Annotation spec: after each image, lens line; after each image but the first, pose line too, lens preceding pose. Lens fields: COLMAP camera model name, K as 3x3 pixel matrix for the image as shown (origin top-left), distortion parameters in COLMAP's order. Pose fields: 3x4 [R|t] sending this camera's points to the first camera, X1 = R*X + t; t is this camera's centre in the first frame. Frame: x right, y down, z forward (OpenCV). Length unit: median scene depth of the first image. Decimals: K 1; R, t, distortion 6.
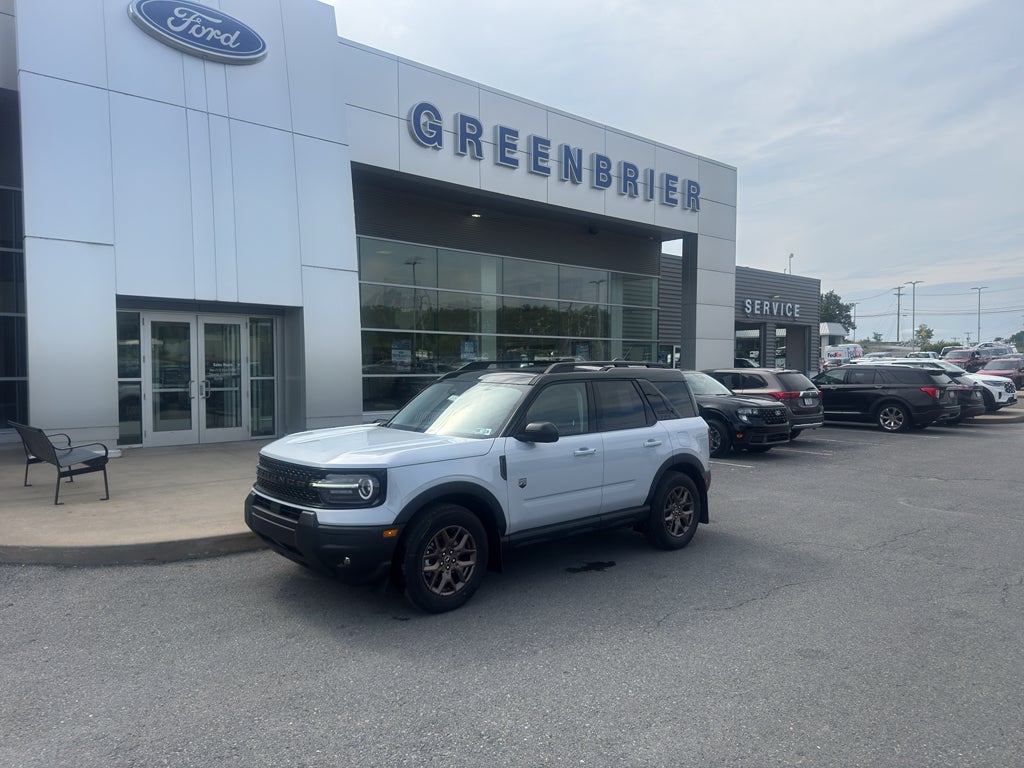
lens RADIAL K [[709.9, 0, 512.9], [0, 709.9, 390.8], [0, 0, 1]] dist [0.096188, -0.147846]
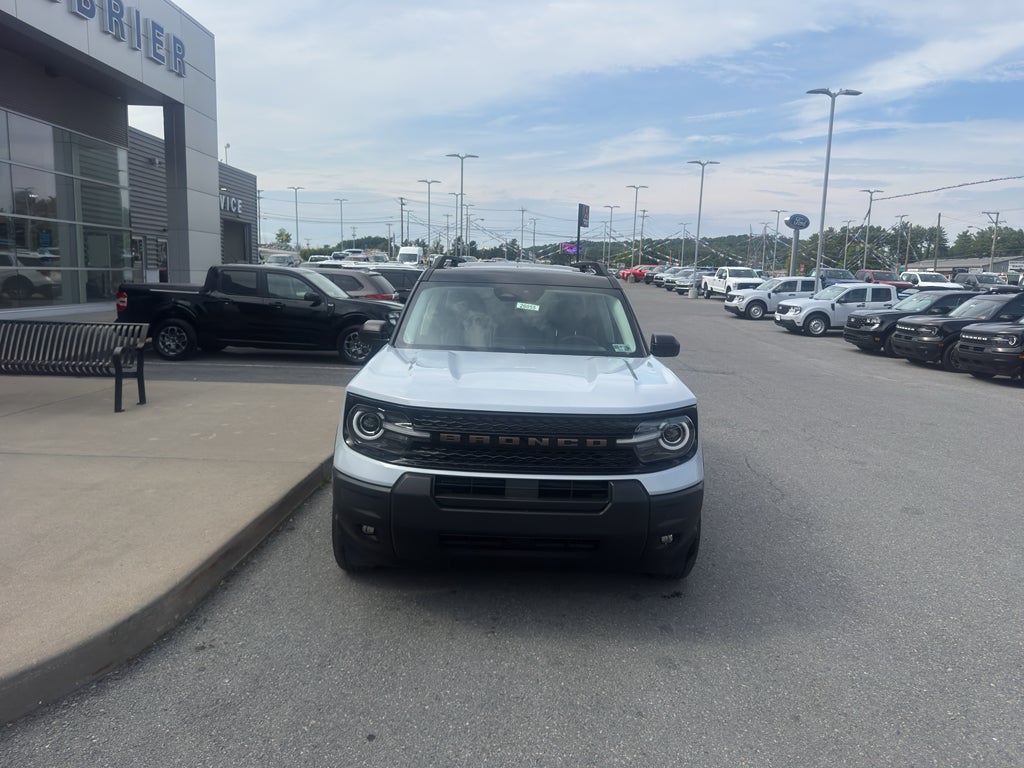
lens RADIAL K [[716.0, 0, 520.5], [0, 716.0, 380.7], [0, 0, 1]] dist [0.056641, -0.078759]
pose [[0.650112, -0.090702, 0.754406, -0.267908], [-0.003039, 0.992532, 0.121950, -0.001199], [-0.759833, -0.081573, 0.644981, 0.210038]]
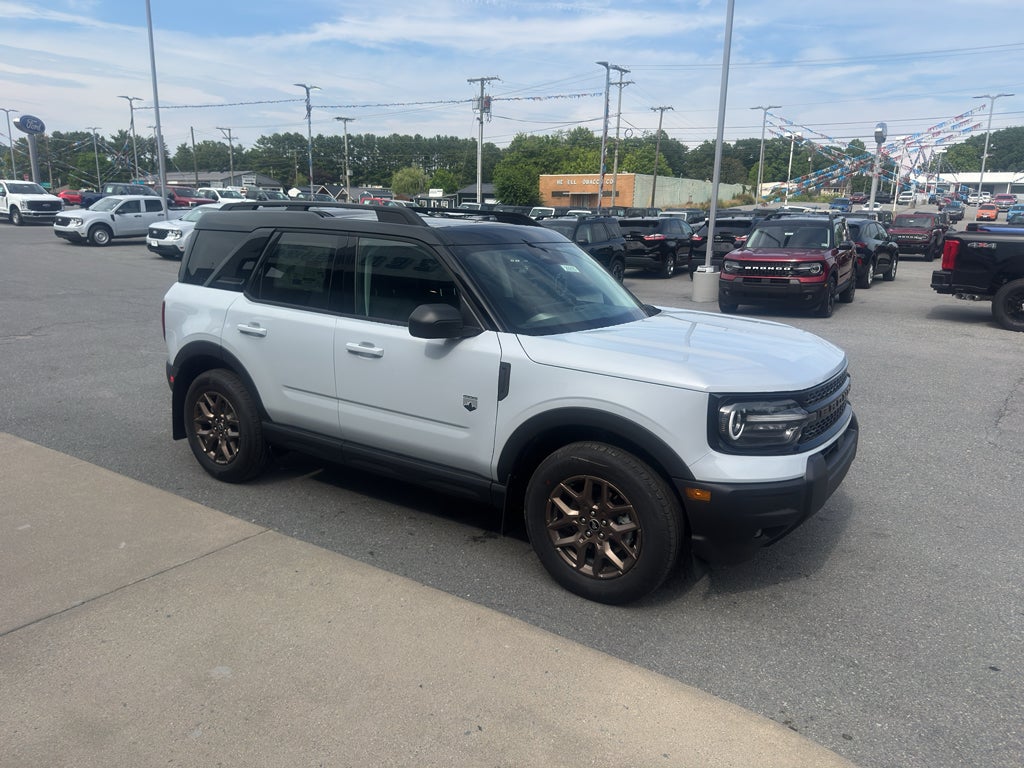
lens RADIAL K [[717.5, 0, 524.6], [0, 717.5, 382.9], [0, 0, 1]] dist [0.061155, -0.084930]
pose [[-0.262902, -0.231417, 0.936658, -0.302256], [0.008601, 0.970208, 0.242120, -0.020534], [-0.964784, 0.071710, -0.253079, 0.498978]]
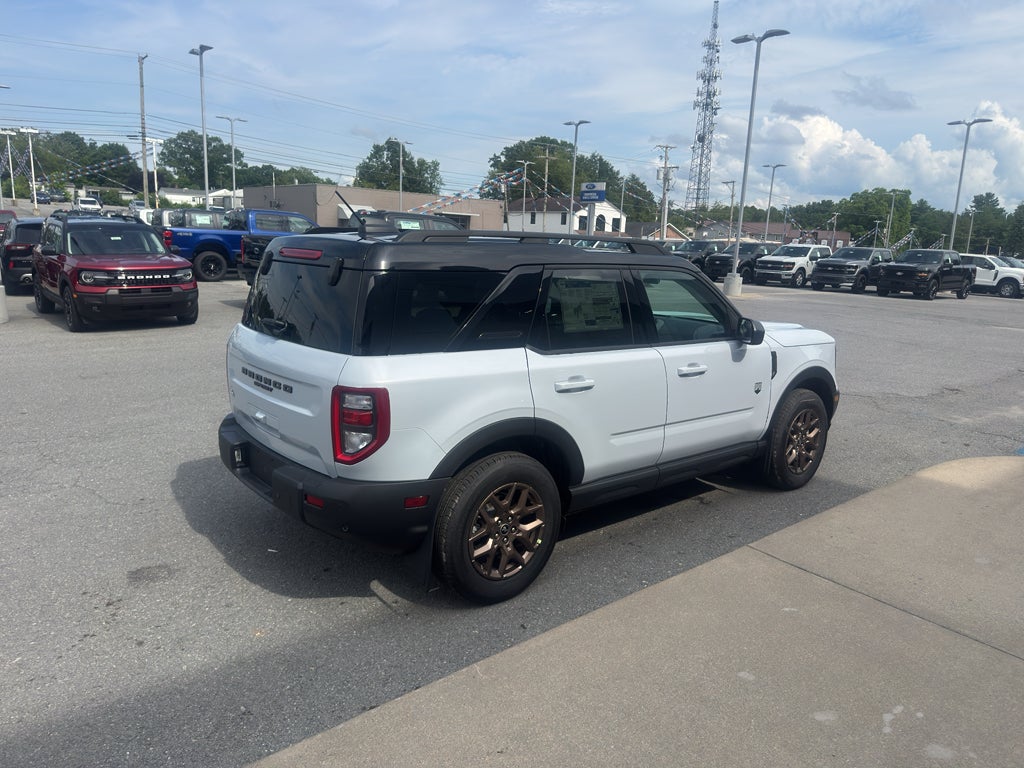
lens RADIAL K [[708.2, 0, 523.7], [0, 708.2, 383.1], [0, 0, 1]] dist [0.068081, -0.097431]
pose [[-0.998539, -0.050300, 0.019741, 0.016300], [-0.044443, 0.972312, 0.229423, -0.026888], [-0.030735, 0.228211, -0.973127, 0.764498]]
